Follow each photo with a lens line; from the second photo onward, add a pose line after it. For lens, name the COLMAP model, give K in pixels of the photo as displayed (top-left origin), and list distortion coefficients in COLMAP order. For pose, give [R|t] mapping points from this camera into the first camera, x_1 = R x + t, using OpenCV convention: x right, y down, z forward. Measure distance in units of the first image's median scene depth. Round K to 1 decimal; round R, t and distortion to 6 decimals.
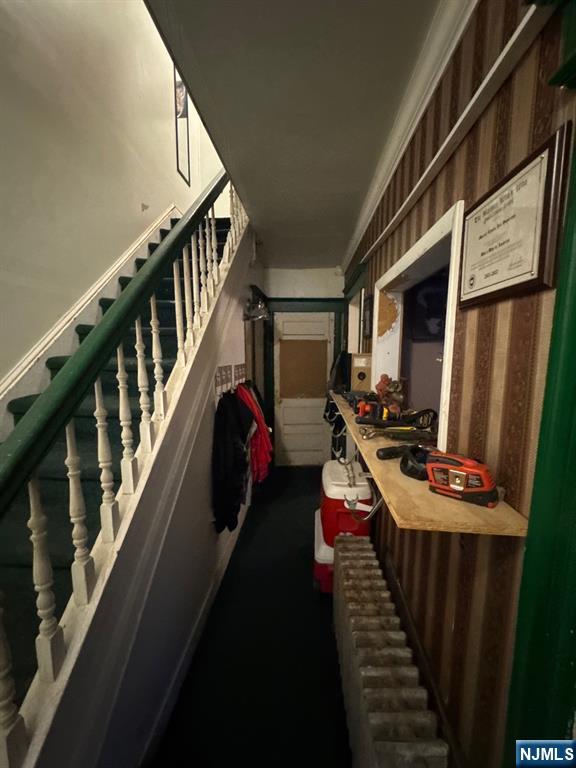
lens RADIAL K [[302.8, 0, 289.6], [0, 302.8, 383.8], [0, 0, 1]] dist [-0.003625, 0.000573]
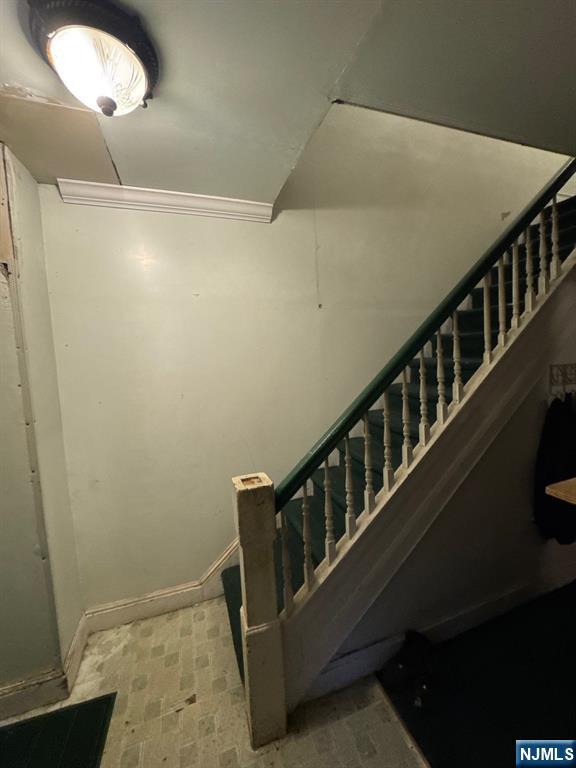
lens RADIAL K [[302.8, 0, 286.6], [0, 302.8, 383.2], [0, 0, 1]] dist [-0.003625, 0.000573]
pose [[0.384650, 0.040147, -0.922189, 0.574386], [-0.045894, 0.998650, 0.024334, 0.031143], [0.921921, 0.032963, 0.385973, -0.238214]]
